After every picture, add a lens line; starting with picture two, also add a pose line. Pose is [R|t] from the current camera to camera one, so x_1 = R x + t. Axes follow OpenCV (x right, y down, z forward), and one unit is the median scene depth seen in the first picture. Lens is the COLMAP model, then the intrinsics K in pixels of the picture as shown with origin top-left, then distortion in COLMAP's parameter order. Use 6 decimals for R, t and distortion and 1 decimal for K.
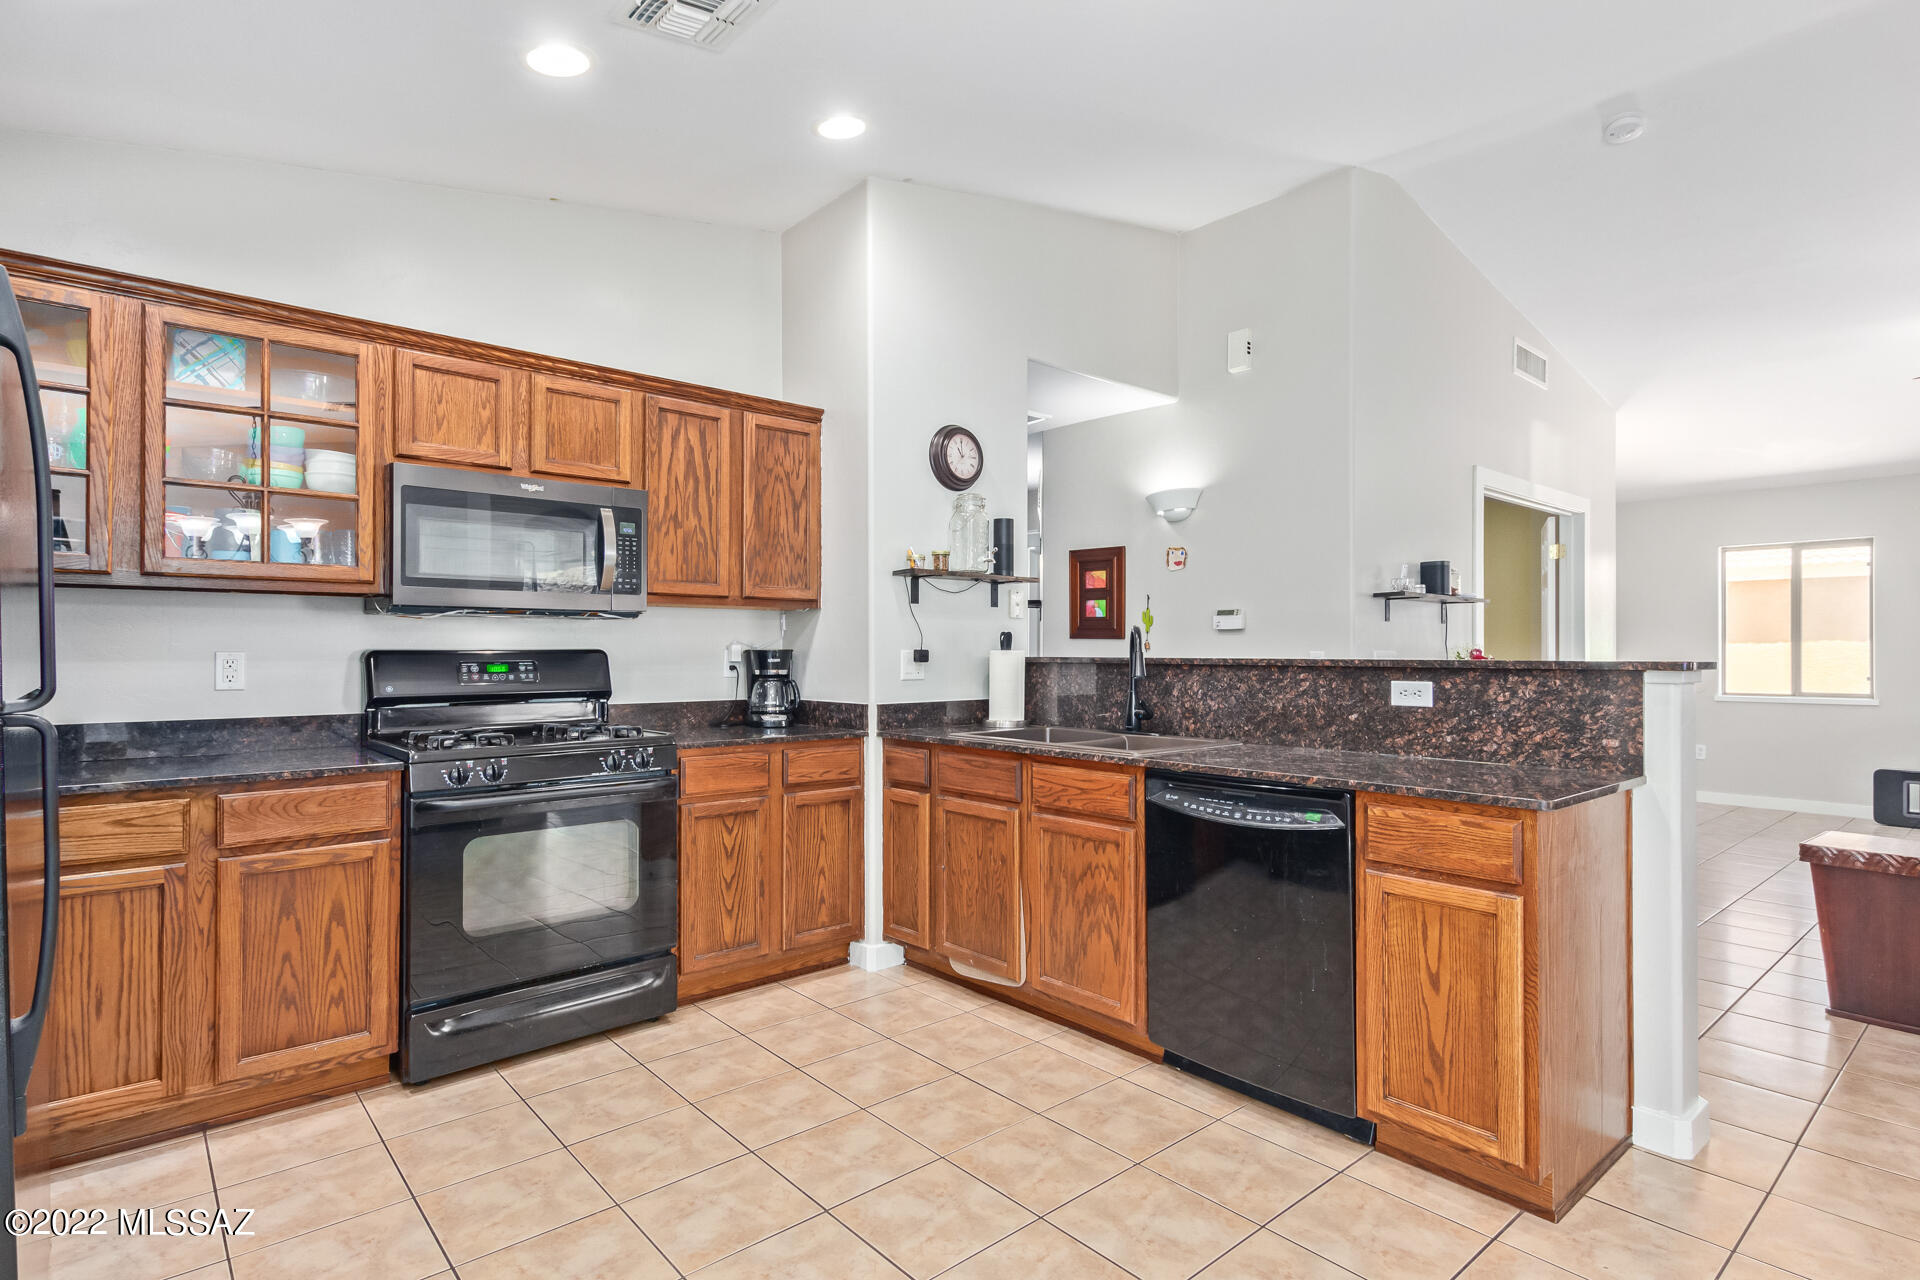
lens RADIAL K [[957.9, 0, 960.0], [0, 957.9, 640.0], [0, 0, 1]] dist [0.002349, 0.000456]
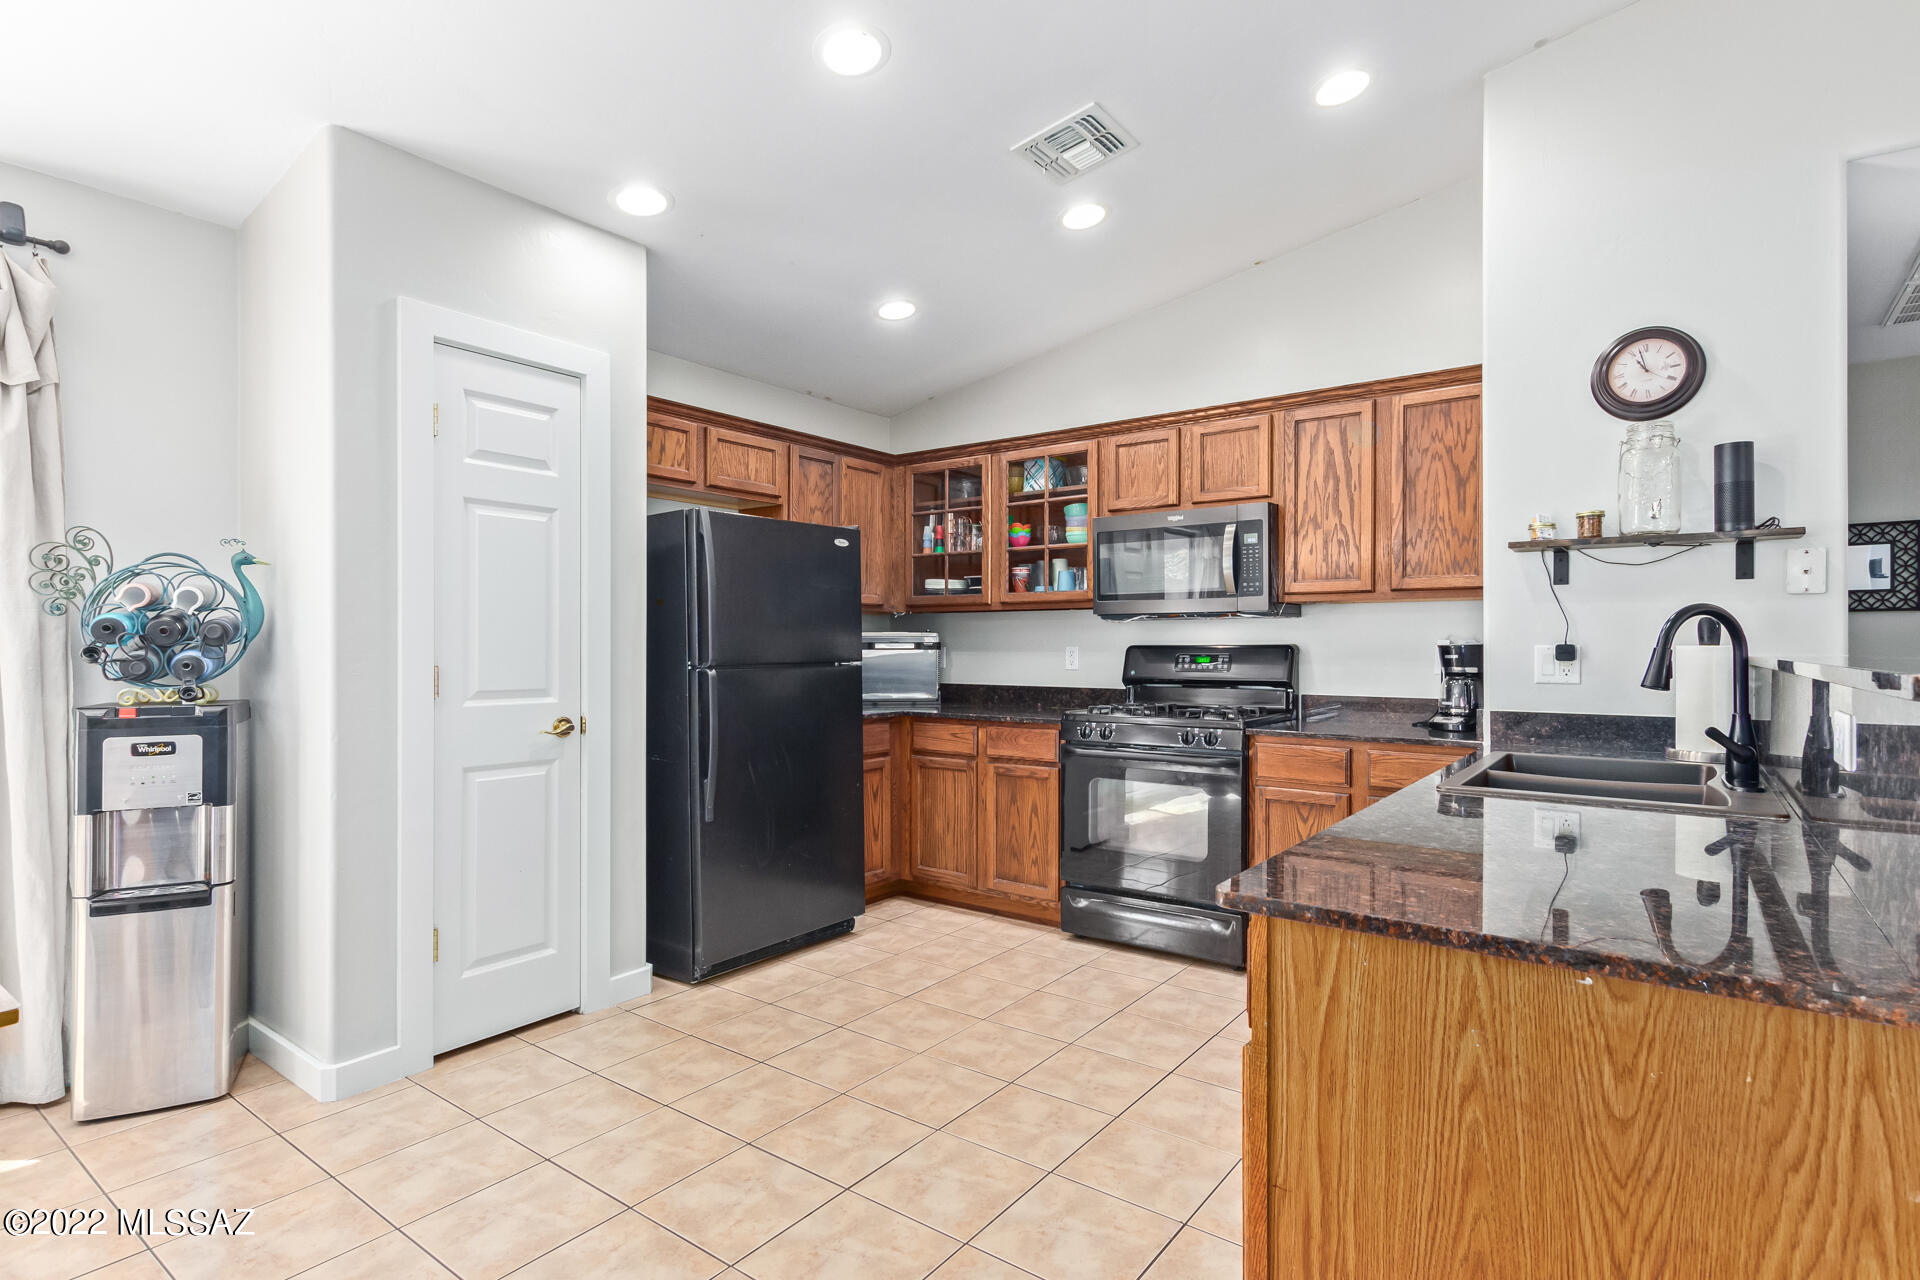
lens RADIAL K [[957.9, 0, 960.0], [0, 957.9, 640.0], [0, 0, 1]] dist [0.002349, 0.000456]
pose [[0.207465, -0.004340, -0.978233, 0.653897], [0.013112, 0.999913, -0.001656, 0.001392], [0.978155, -0.012483, 0.207504, 0.396911]]
